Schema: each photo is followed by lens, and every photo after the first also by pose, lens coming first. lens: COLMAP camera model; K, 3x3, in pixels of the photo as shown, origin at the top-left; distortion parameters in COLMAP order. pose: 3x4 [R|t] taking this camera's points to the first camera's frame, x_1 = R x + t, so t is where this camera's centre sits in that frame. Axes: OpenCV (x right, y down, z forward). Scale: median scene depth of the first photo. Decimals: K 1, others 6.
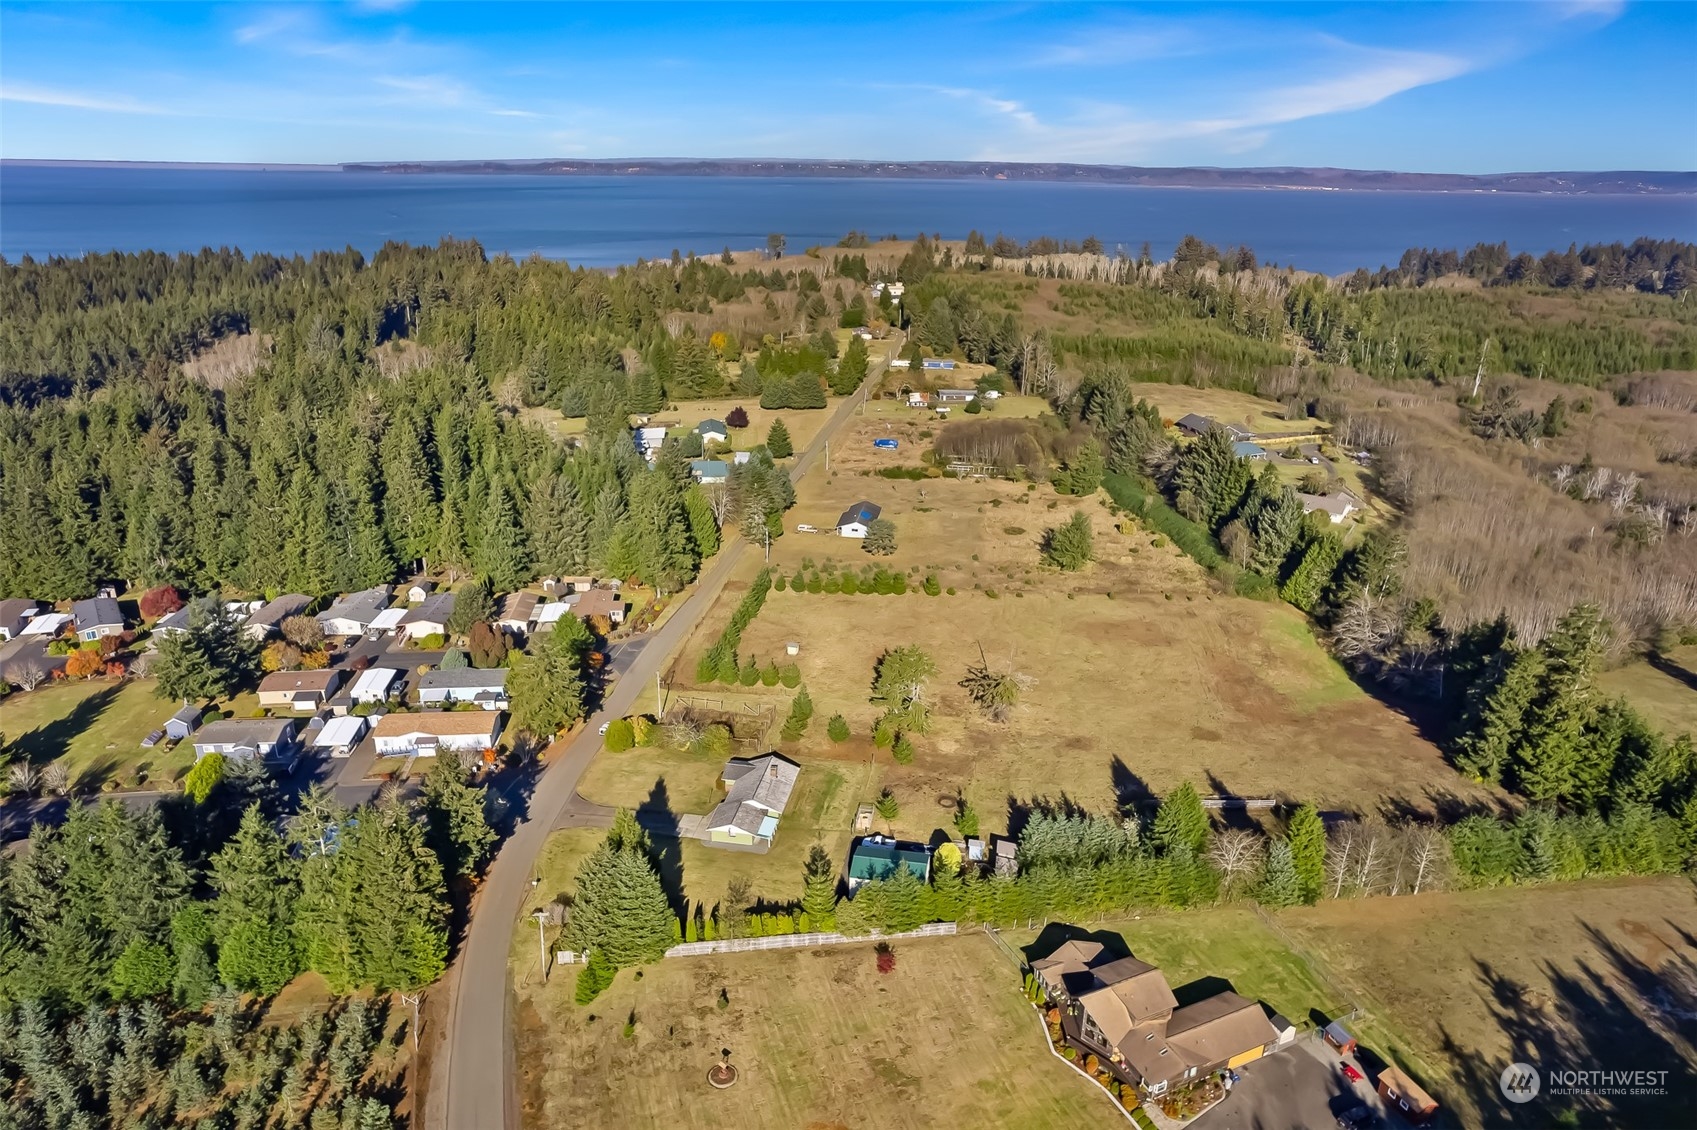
lens RADIAL K [[1068.1, 0, 851.7], [0, 1068.1, 590.3], [0, 0, 1]] dist [-0.065959, 0.038579]
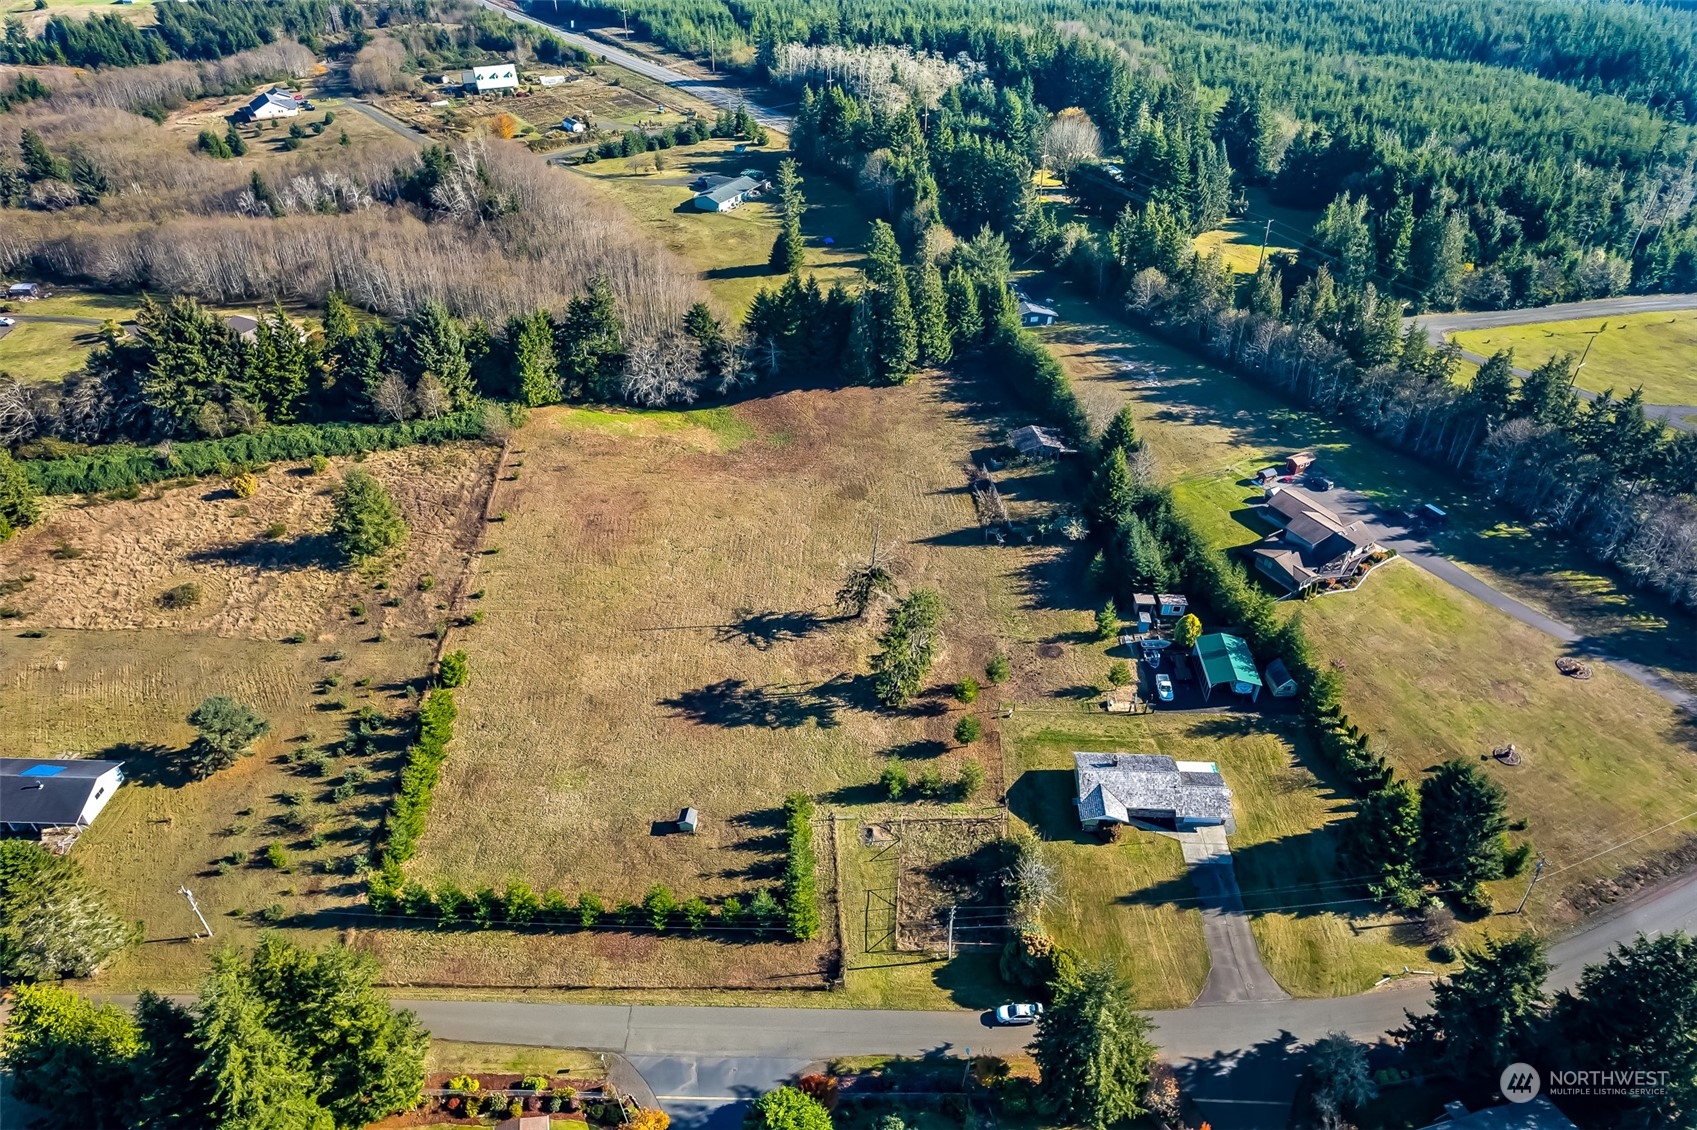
lens RADIAL K [[1068.1, 0, 851.7], [0, 1068.1, 590.3], [0, 0, 1]] dist [-0.065959, 0.038579]
pose [[-0.123161, -0.624880, 0.770946, -0.478269], [0.360540, 0.695602, 0.621408, -0.402118], [-0.924577, 0.354490, 0.139624, 0.819001]]
